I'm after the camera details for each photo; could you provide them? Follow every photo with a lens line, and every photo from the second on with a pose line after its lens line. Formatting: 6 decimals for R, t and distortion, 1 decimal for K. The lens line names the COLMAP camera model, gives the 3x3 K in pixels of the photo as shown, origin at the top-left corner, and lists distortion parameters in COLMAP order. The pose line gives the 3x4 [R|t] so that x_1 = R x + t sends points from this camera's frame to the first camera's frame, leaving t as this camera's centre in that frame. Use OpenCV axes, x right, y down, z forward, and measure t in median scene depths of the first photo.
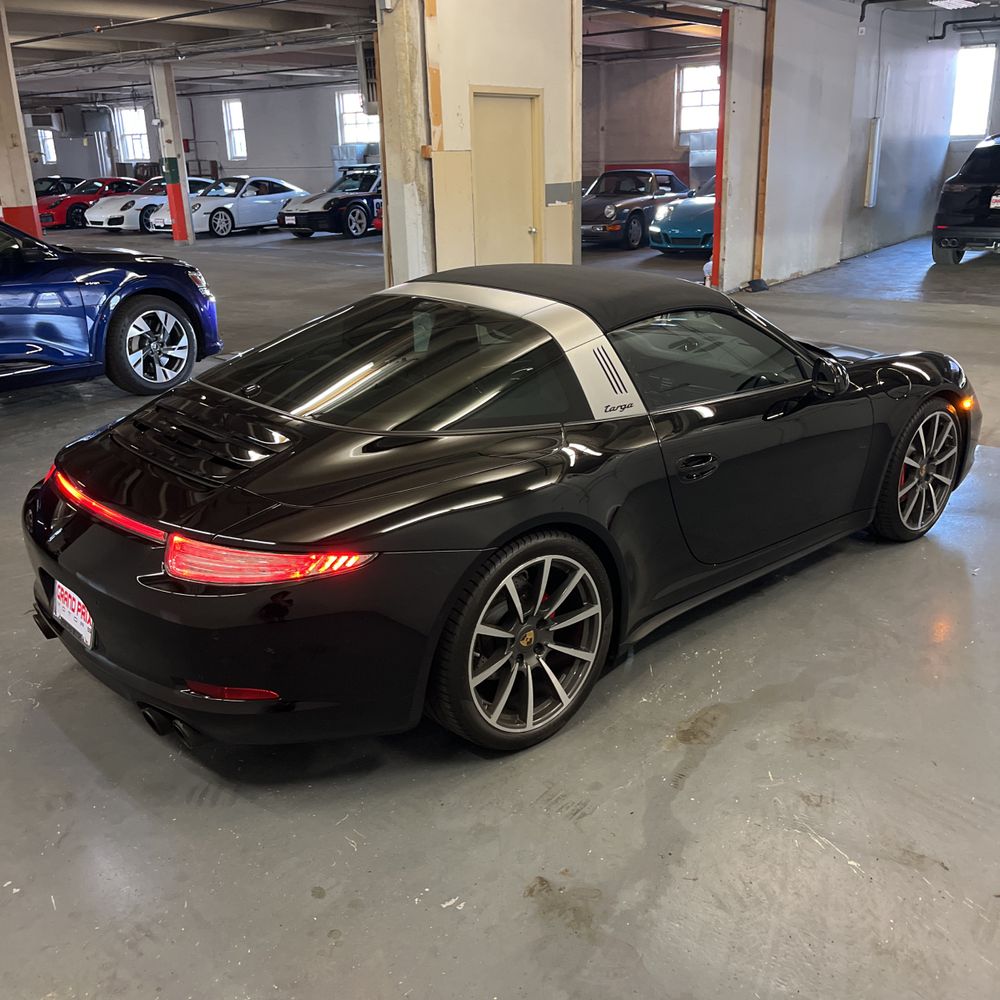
lens RADIAL K [[1020.0, 0, 514.7], [0, 1020.0, 490.9], [0, 0, 1]] dist [0.002957, 0.020506]
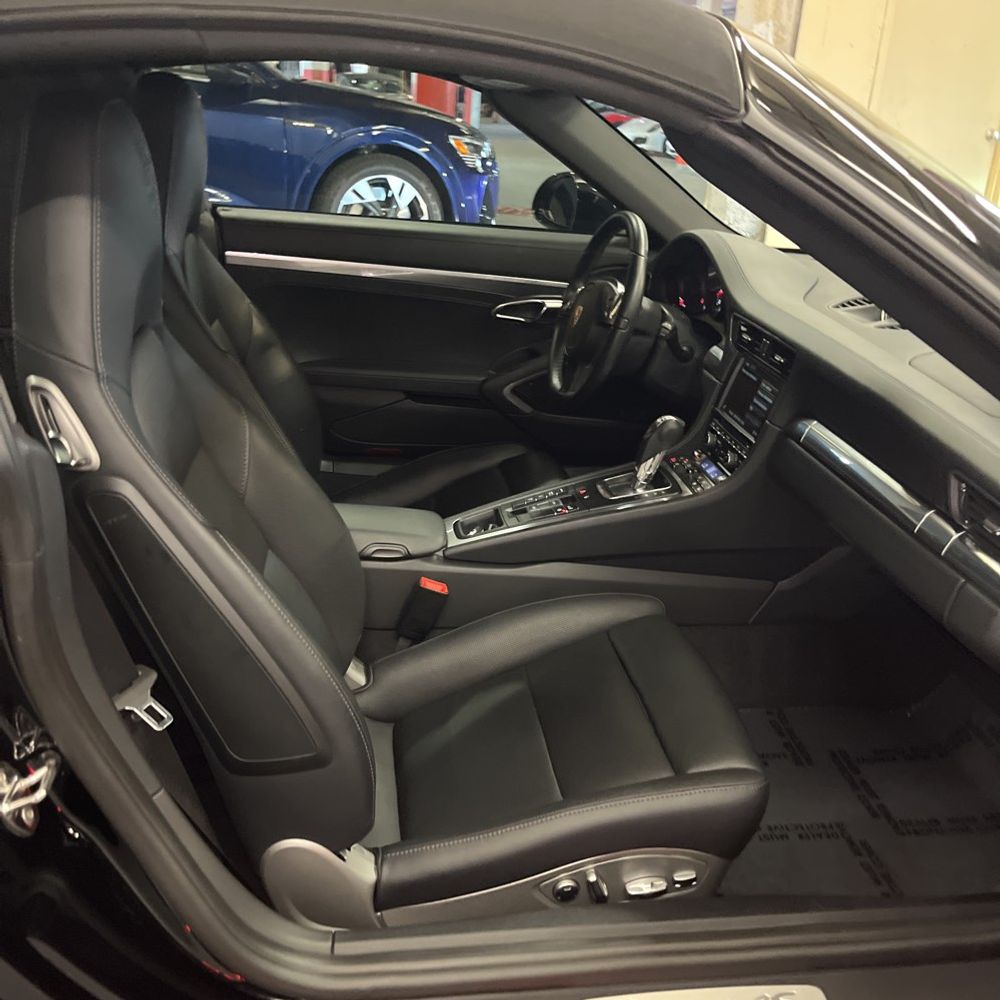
lens RADIAL K [[1020.0, 0, 514.7], [0, 1020.0, 490.9], [0, 0, 1]] dist [0.002957, 0.020506]
pose [[0.832501, 0.267669, -0.485072, 0.154652], [-0.246191, 0.963082, 0.108918, -0.057790], [0.496319, 0.028746, 0.867664, 0.402194]]
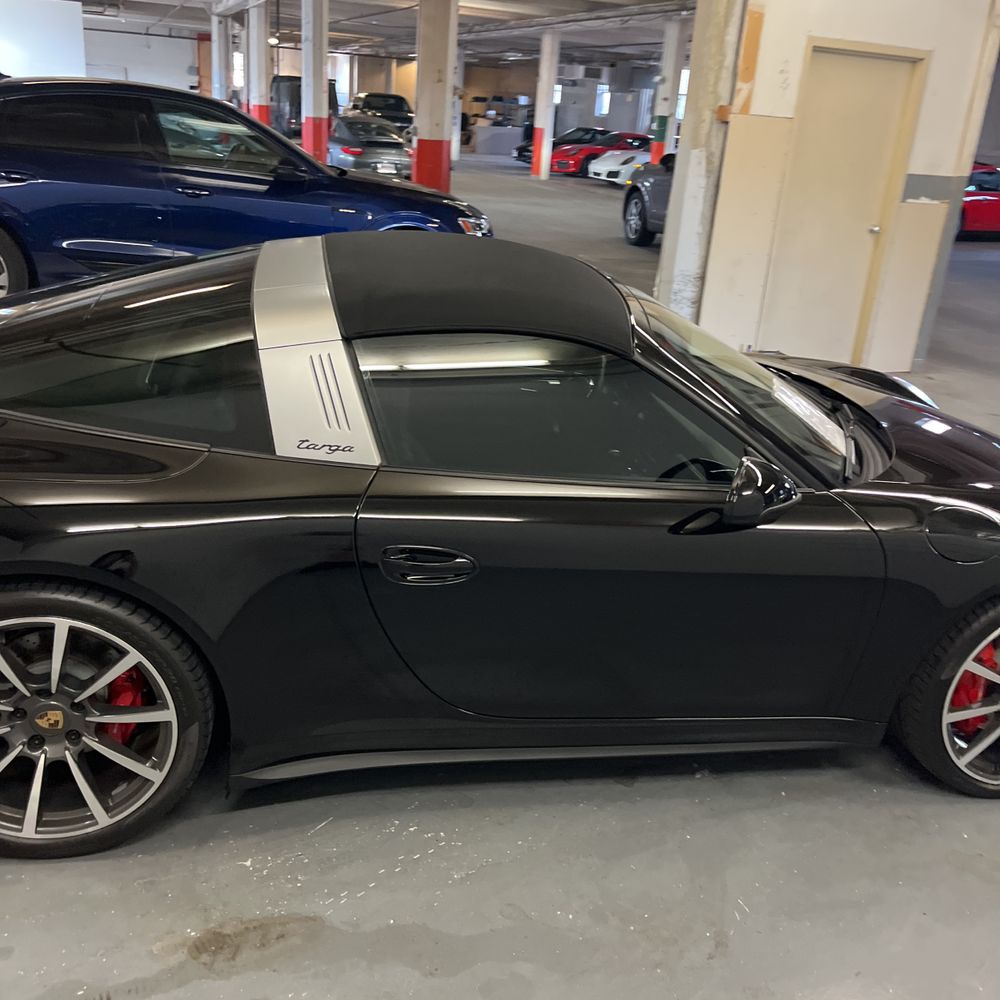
lens RADIAL K [[1020.0, 0, 514.7], [0, 1020.0, 490.9], [0, 0, 1]] dist [0.002957, 0.020506]
pose [[0.844633, 0.266613, -0.464234, 0.241399], [-0.256720, 0.962671, 0.085789, -0.065542], [0.469777, 0.046718, 0.881548, 0.207411]]
